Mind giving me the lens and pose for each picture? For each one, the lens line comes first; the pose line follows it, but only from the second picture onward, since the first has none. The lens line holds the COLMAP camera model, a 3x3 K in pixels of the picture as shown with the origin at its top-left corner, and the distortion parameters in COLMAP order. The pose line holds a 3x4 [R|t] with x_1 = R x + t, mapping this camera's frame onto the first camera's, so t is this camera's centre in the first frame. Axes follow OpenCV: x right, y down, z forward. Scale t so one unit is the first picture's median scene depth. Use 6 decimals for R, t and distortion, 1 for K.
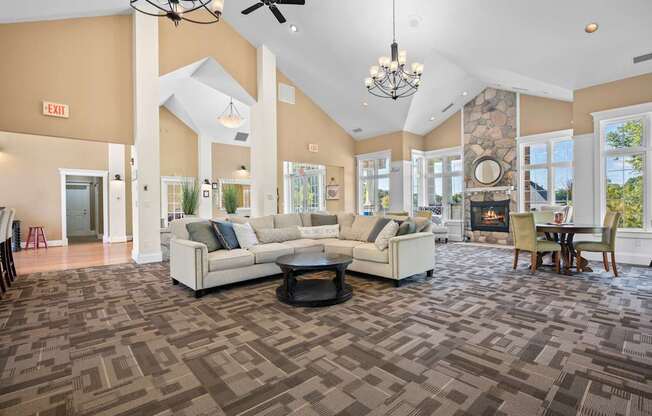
lens RADIAL K [[294.1, 0, 326.0], [0, 294.1, 208.0], [0, 0, 1]] dist [-0.001107, -0.000125]
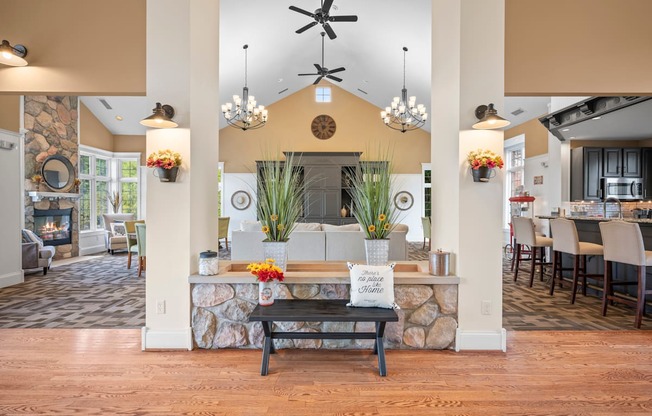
lens RADIAL K [[306.8, 0, 326.0], [0, 306.8, 208.0], [0, 0, 1]] dist [0.002630, 0.000289]
pose [[-0.756266, -0.000249, 0.654265, -0.628831], [0.008038, 0.999921, 0.009672, -0.031249], [-0.654215, 0.012573, -0.756204, 1.241696]]
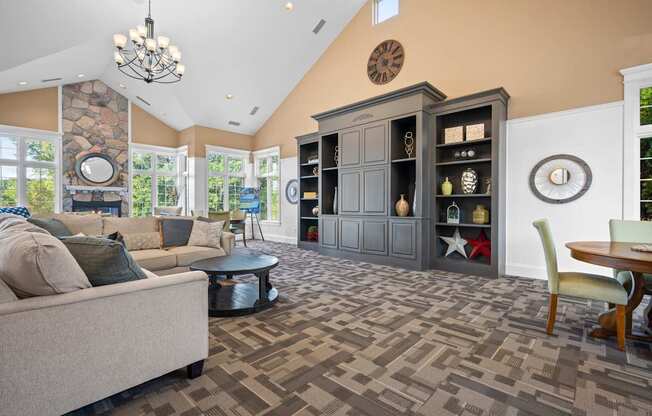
lens RADIAL K [[294.1, 0, 326.0], [0, 294.1, 208.0], [0, 0, 1]] dist [-0.001107, -0.000125]
pose [[-0.087219, 0.002594, 0.996186, -0.469419], [0.006856, 0.999974, -0.002003, 0.004554], [-0.996166, 0.006655, -0.087235, 0.389039]]
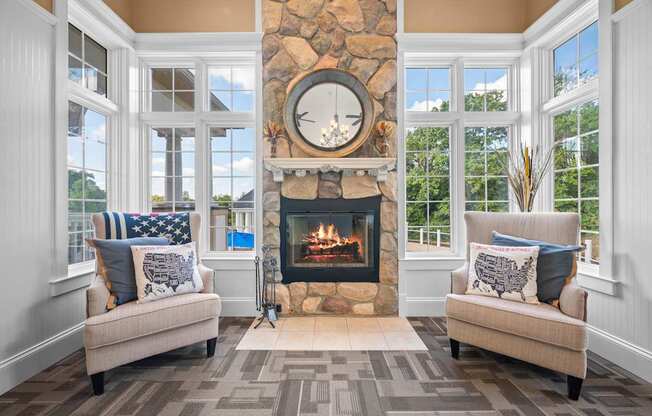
lens RADIAL K [[255.1, 0, 326.0], [0, 255.1, 208.0], [0, 0, 1]] dist [0.000928, 0.000064]
pose [[0.657815, 0.006934, 0.753147, 0.338402], [0.000506, 0.999953, -0.009648, -0.009483], [-0.753179, 0.006728, 0.657781, 0.858300]]
